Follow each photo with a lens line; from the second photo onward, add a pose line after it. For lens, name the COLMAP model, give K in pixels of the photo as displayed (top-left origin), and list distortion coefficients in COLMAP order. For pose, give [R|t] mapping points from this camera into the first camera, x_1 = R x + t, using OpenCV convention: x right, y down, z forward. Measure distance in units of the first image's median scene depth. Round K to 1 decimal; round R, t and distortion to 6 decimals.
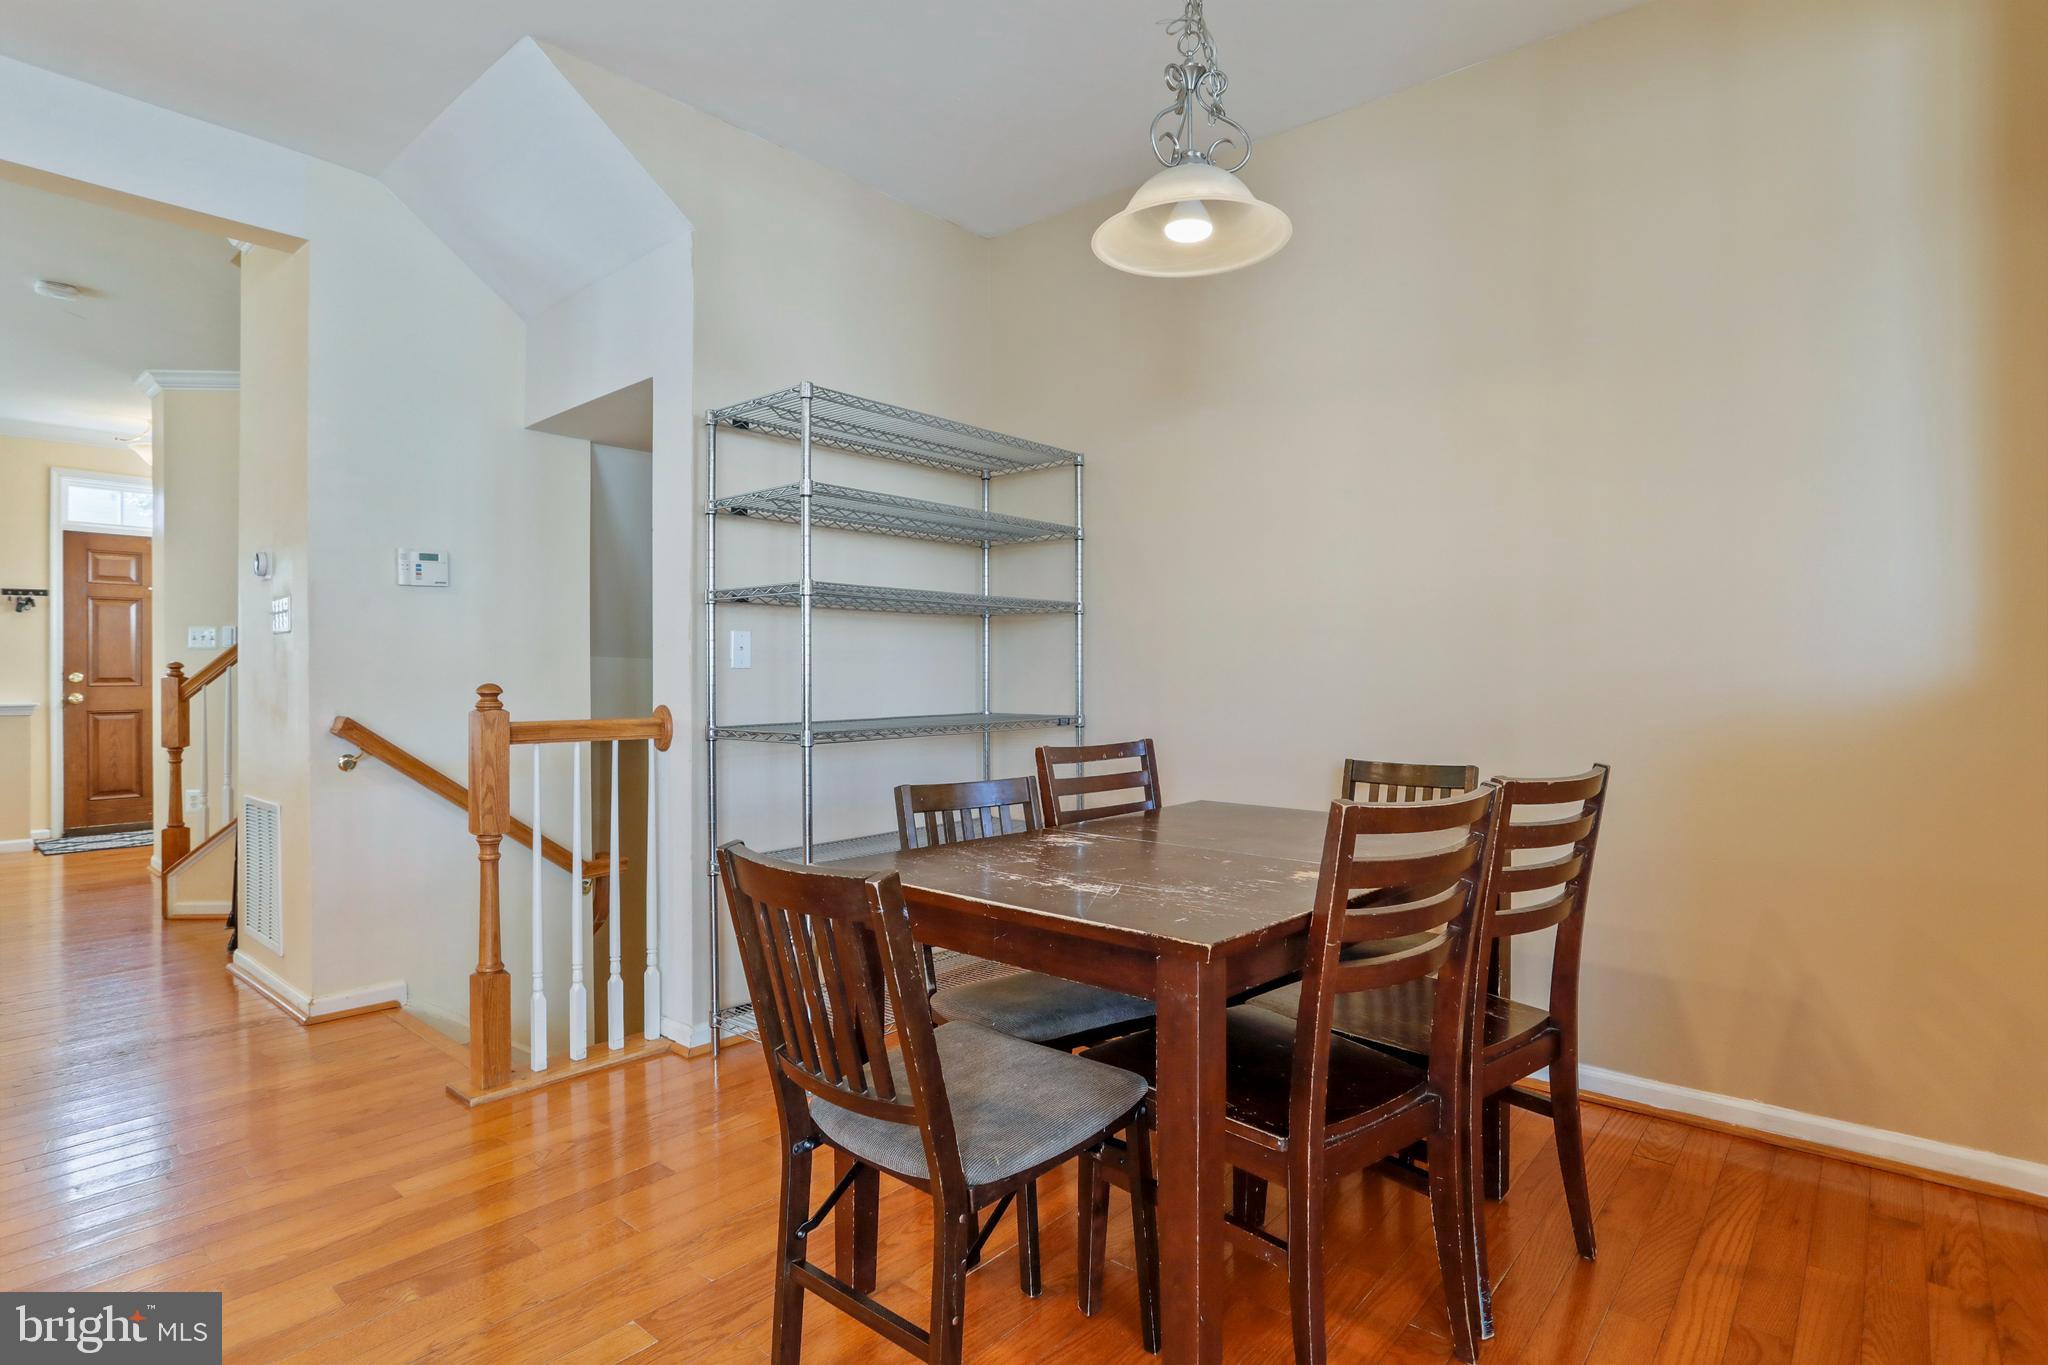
lens RADIAL K [[1038.8, 0, 1023.7], [0, 1038.8, 673.8], [0, 0, 1]] dist [-0.048871, 0.019581]
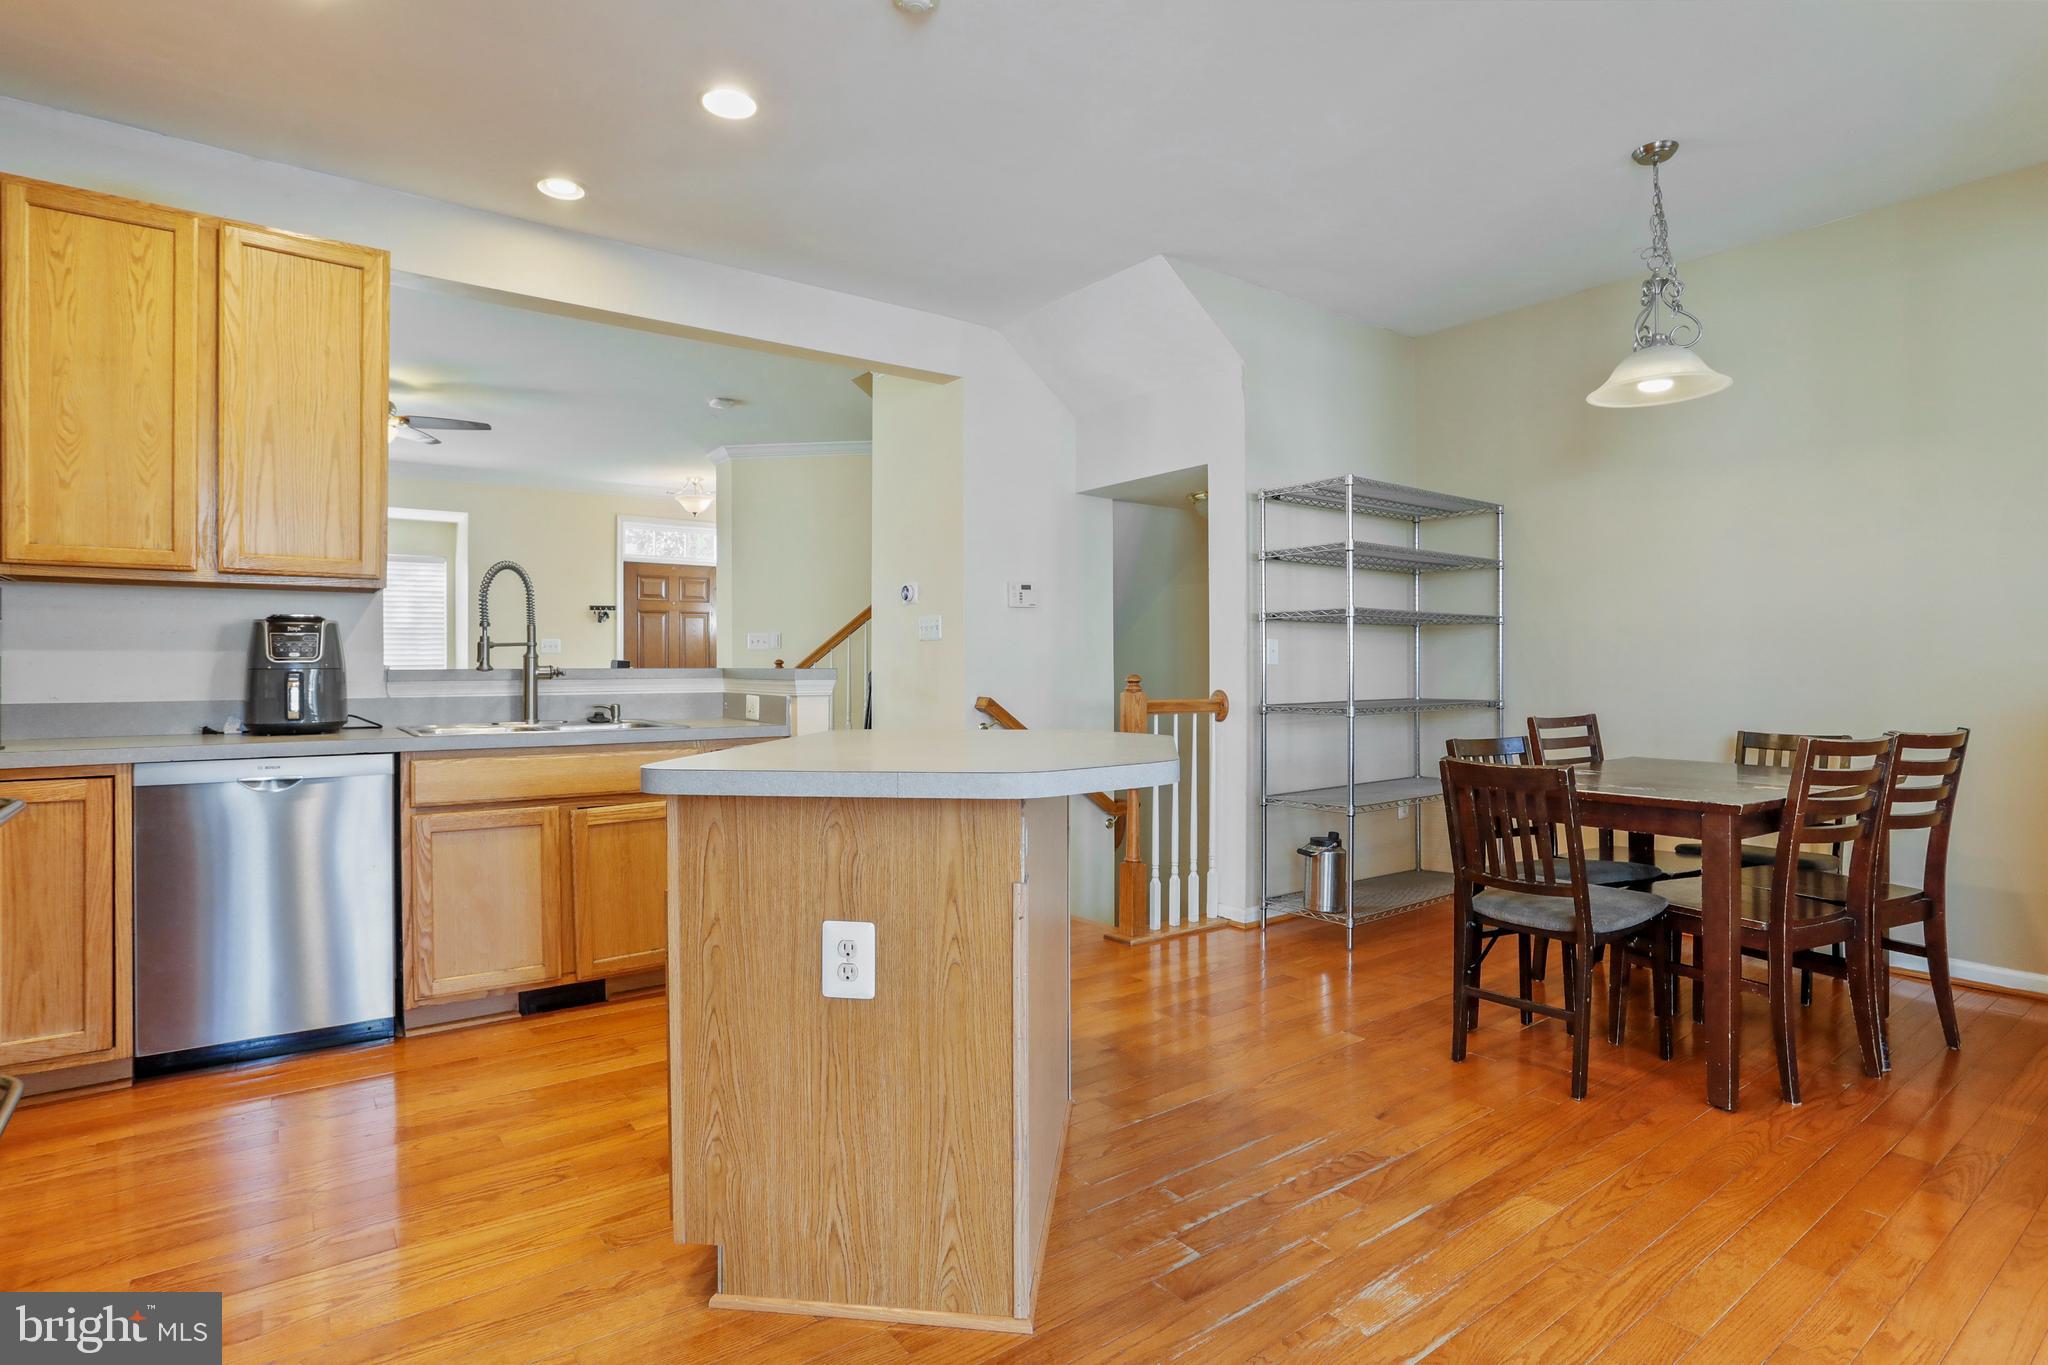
lens RADIAL K [[1038.8, 0, 1013.3], [0, 1038.8, 670.2], [0, 0, 1]] dist [-0.048871, 0.019581]
pose [[0.975766, 0.003063, -0.218795, -0.340097], [-0.003118, 0.999995, 0.000094, 0.003404], [0.218794, 0.000590, 0.975771, -0.543291]]
